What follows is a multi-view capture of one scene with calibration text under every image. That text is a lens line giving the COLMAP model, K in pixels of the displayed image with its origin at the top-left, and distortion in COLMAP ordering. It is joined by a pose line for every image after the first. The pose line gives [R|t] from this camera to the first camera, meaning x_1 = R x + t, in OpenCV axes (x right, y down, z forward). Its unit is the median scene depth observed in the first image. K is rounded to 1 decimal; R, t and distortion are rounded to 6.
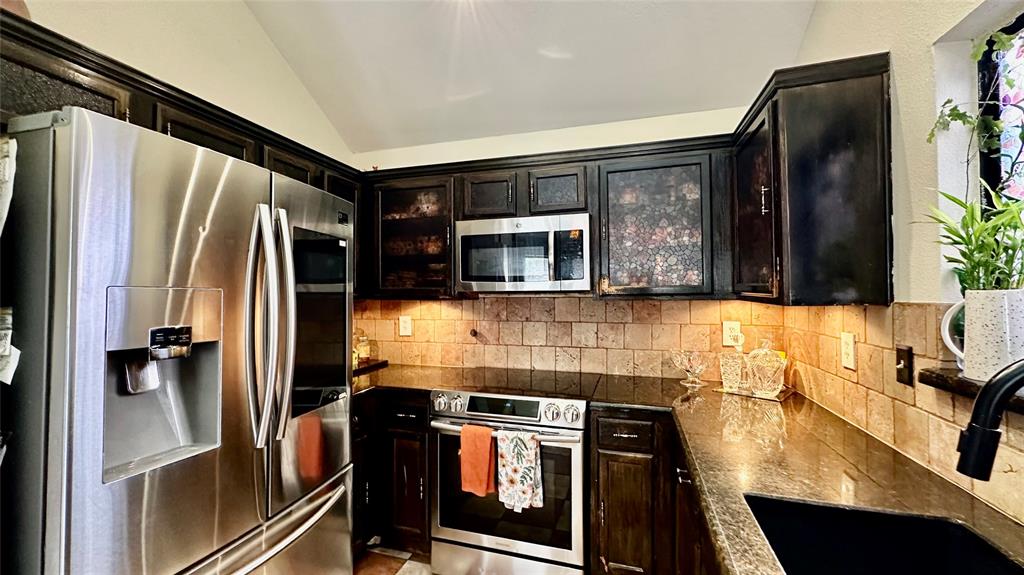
lens RADIAL K [[416.1, 0, 508.3], [0, 416.1, 287.4], [0, 0, 1]] dist [0.004910, 0.000292]
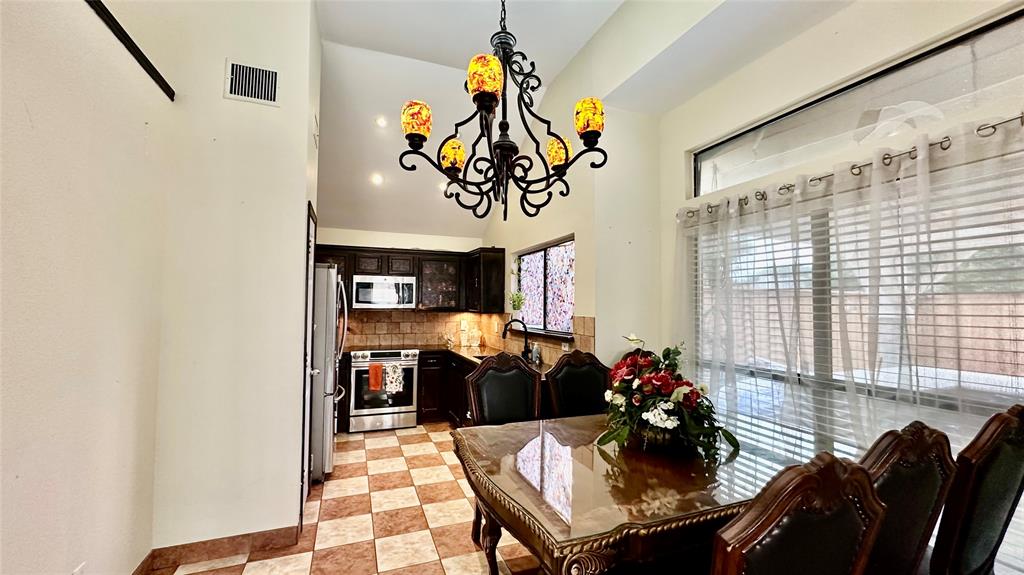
lens RADIAL K [[416.1, 0, 510.0], [0, 416.1, 292.4], [0, 0, 1]] dist [0.004910, 0.000292]
pose [[0.791651, 0.030995, 0.610186, -0.958470], [-0.020287, 0.999495, -0.024449, -0.041774], [-0.610636, 0.006976, 0.791881, -1.431022]]
